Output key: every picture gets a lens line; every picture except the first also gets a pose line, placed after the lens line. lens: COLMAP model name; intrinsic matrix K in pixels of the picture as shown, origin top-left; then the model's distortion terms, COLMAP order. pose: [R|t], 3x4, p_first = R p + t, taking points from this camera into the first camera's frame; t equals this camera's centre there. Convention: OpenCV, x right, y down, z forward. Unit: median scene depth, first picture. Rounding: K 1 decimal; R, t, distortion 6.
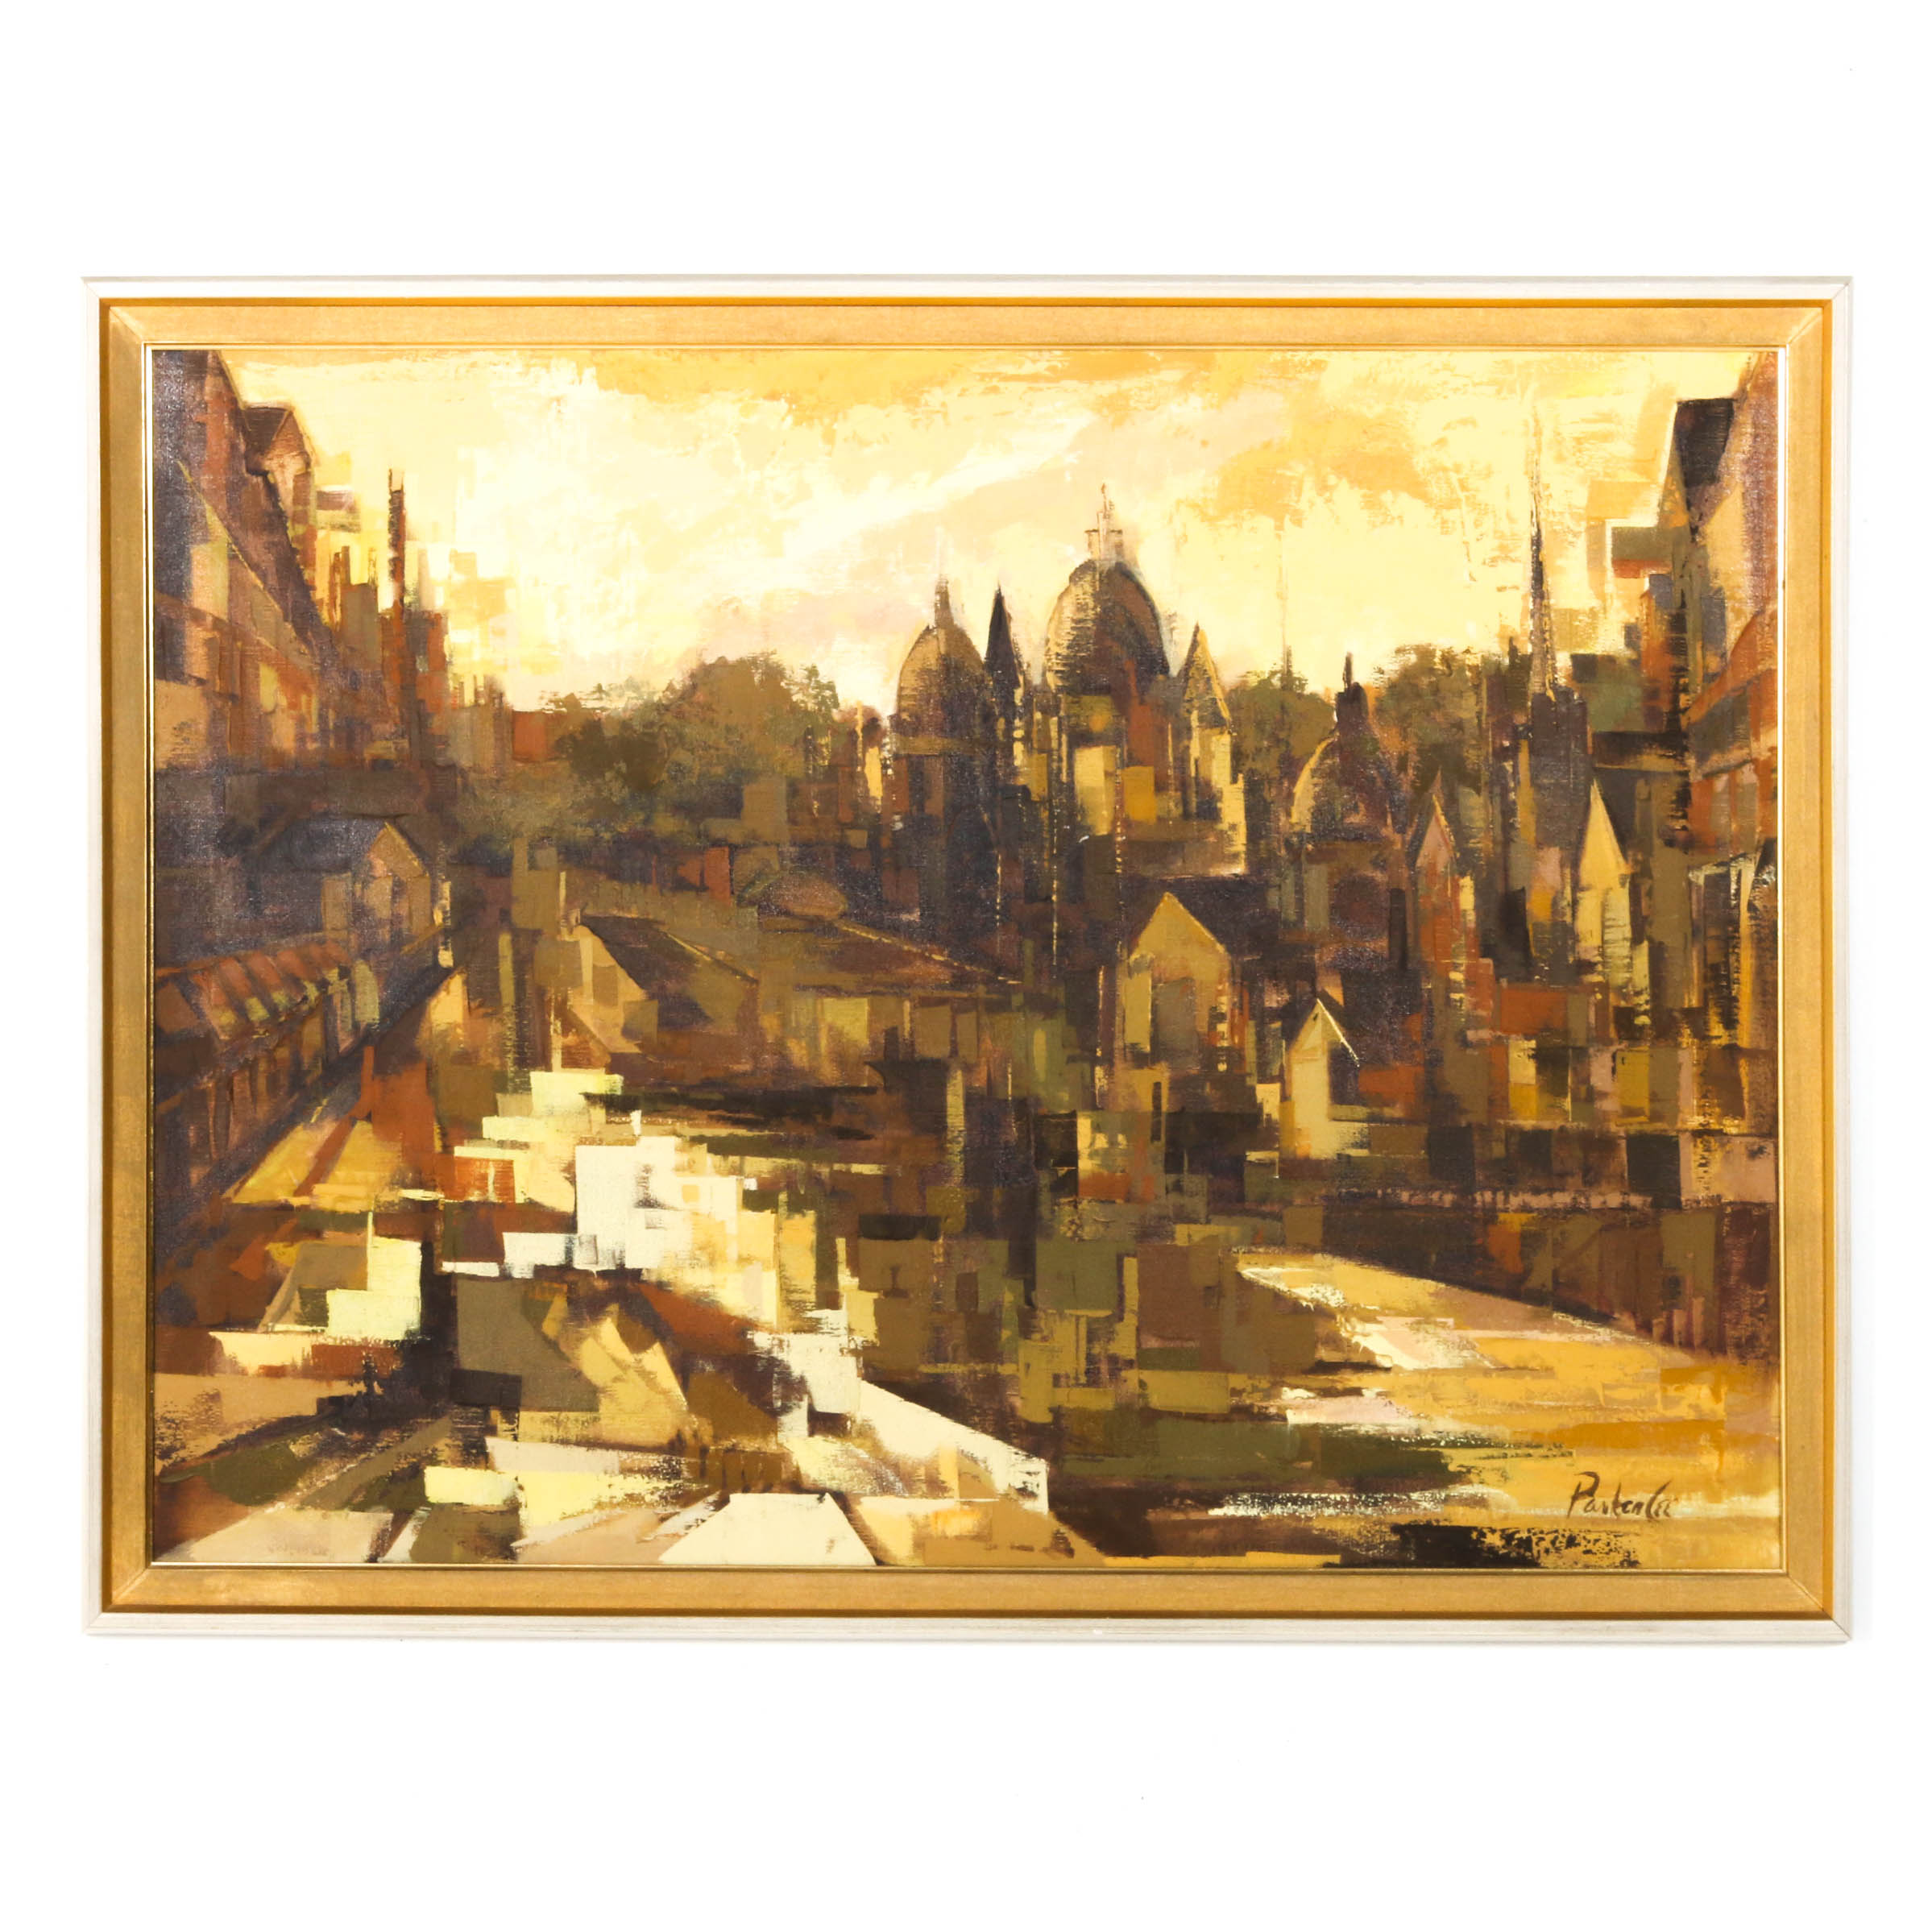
lens RADIAL K [[6274.9, 0, 881.6], [0, 6274.9, 930.8], [0, 0, 1]] dist [0.010645, 0.000000]
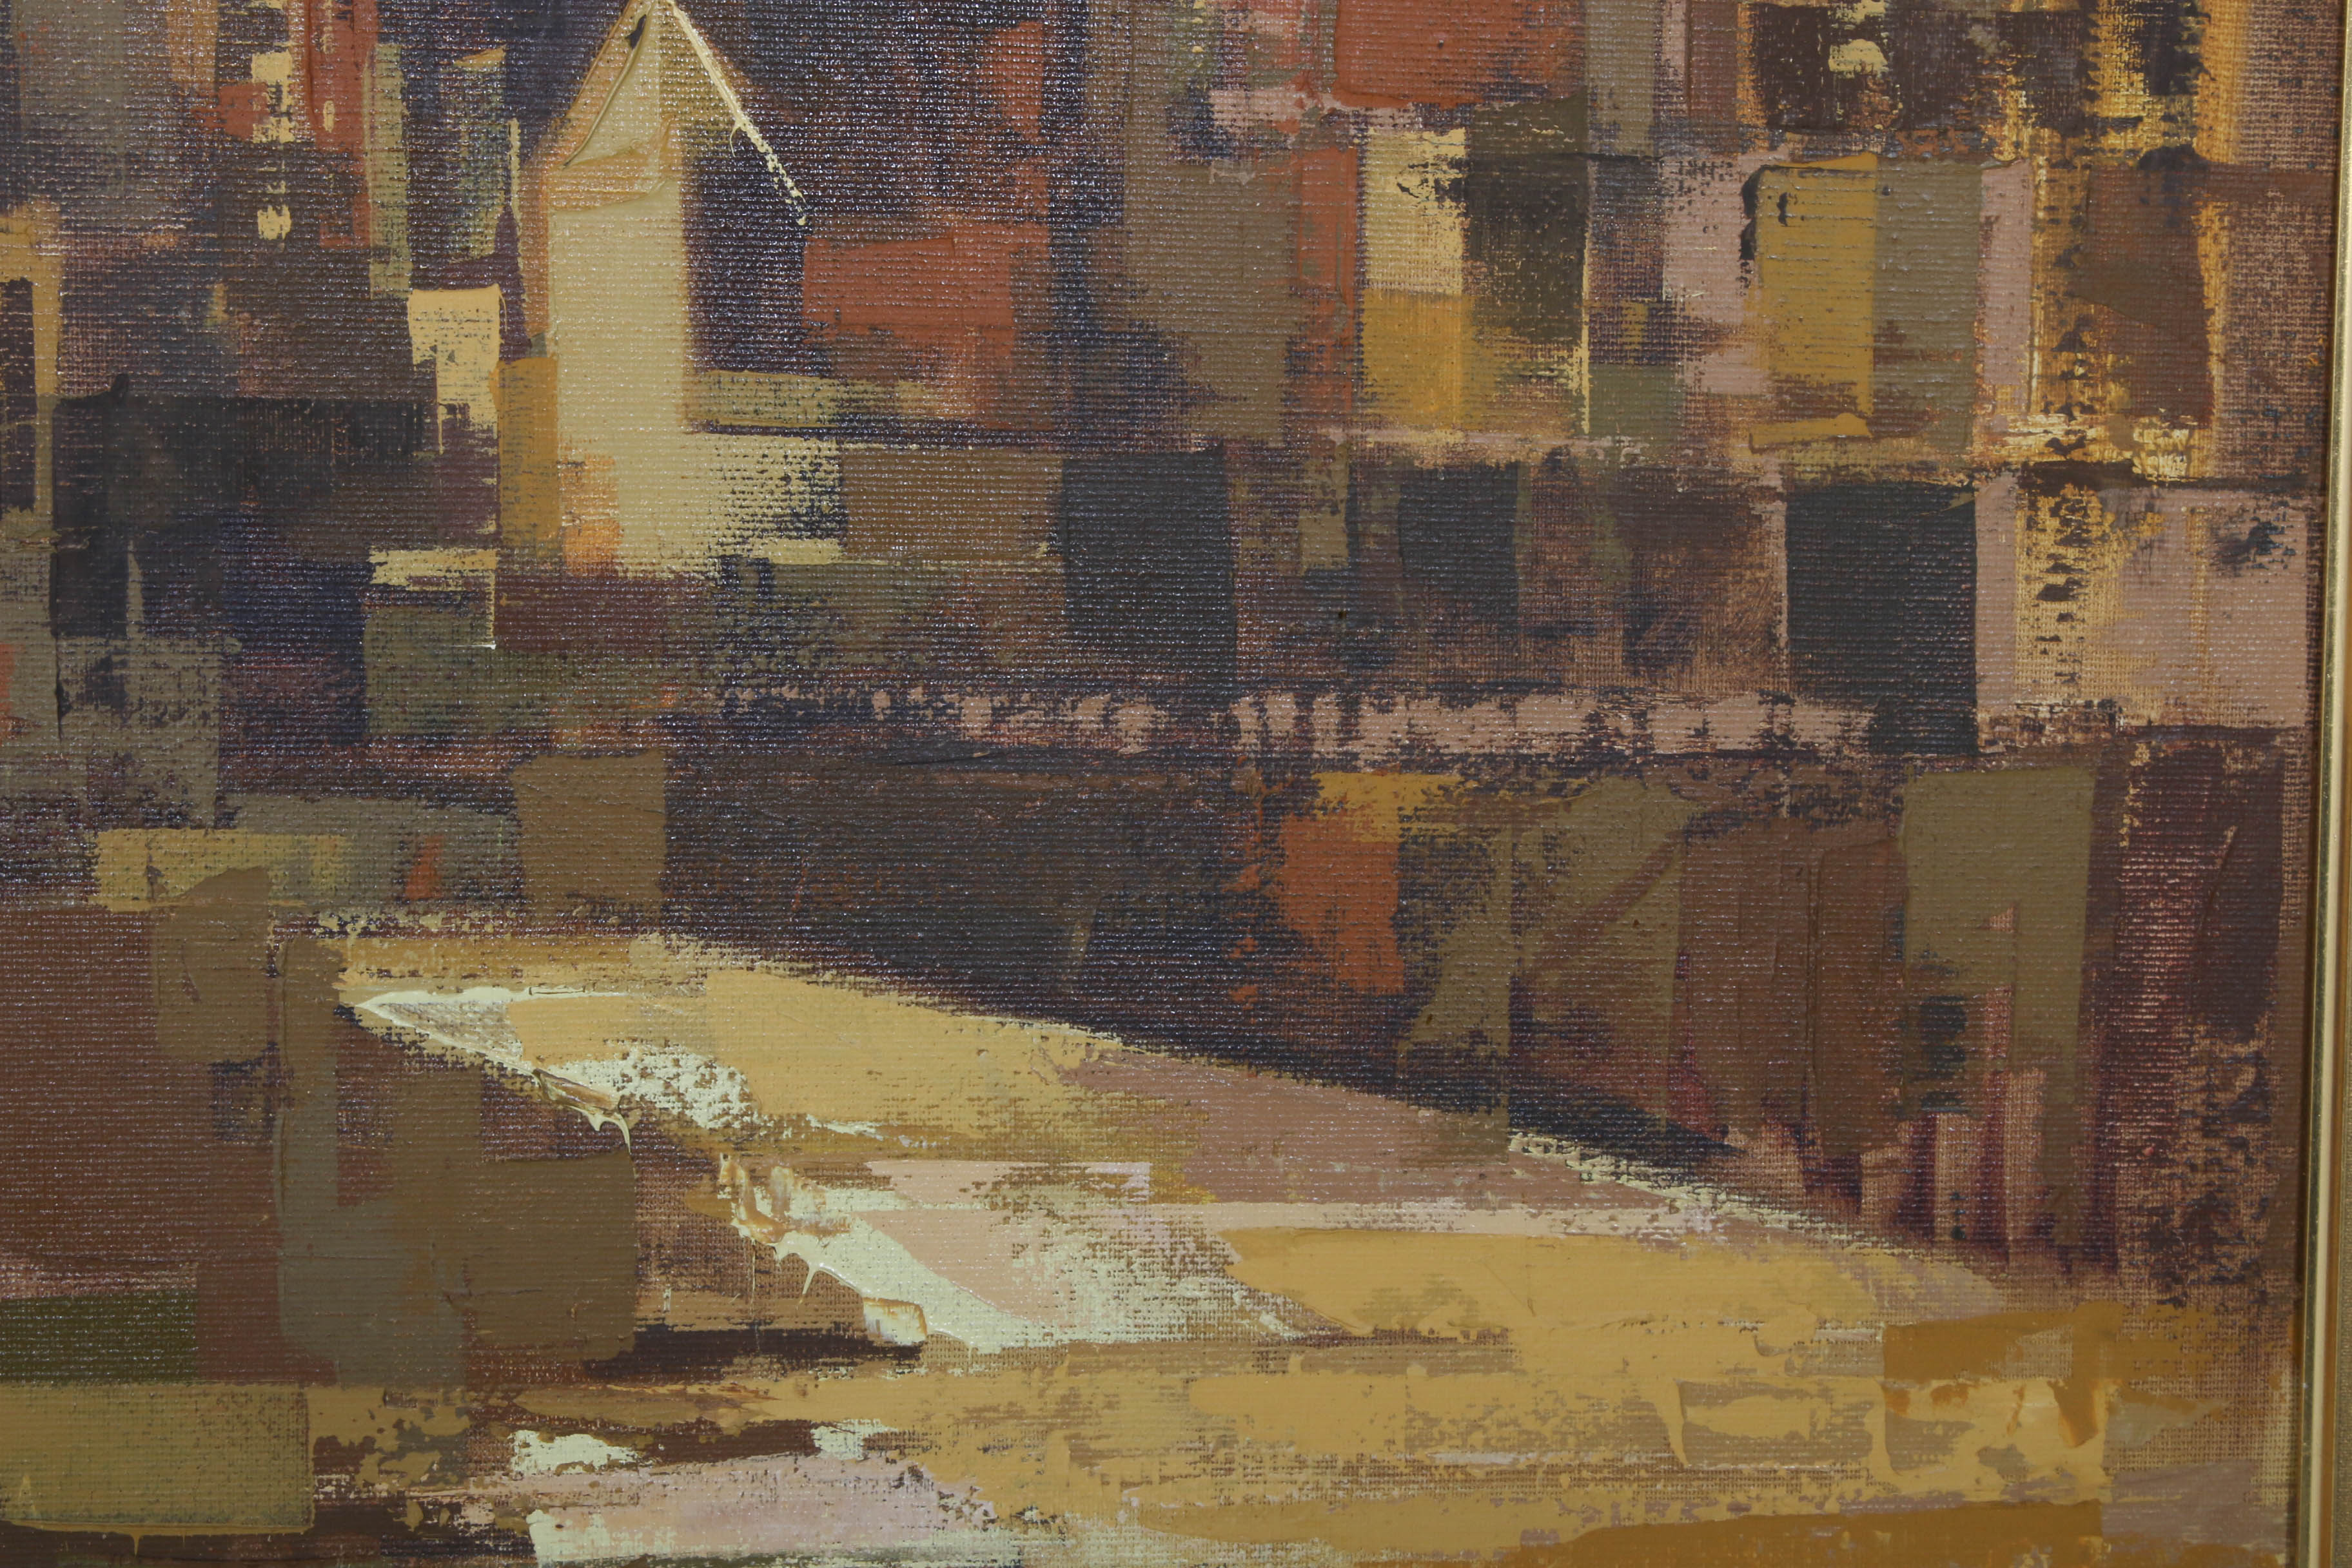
lens RADIAL K [[5804.6, 0, 1214.3], [0, 5804.6, 777.7], [0, 0, 1]] dist [0.096997, 0.000000]
pose [[0.984683, -0.011414, 0.173980, 0.050412], [-0.013181, 0.990125, 0.139563, 0.010375], [-0.173855, -0.139719, 0.974809, 0.756690]]
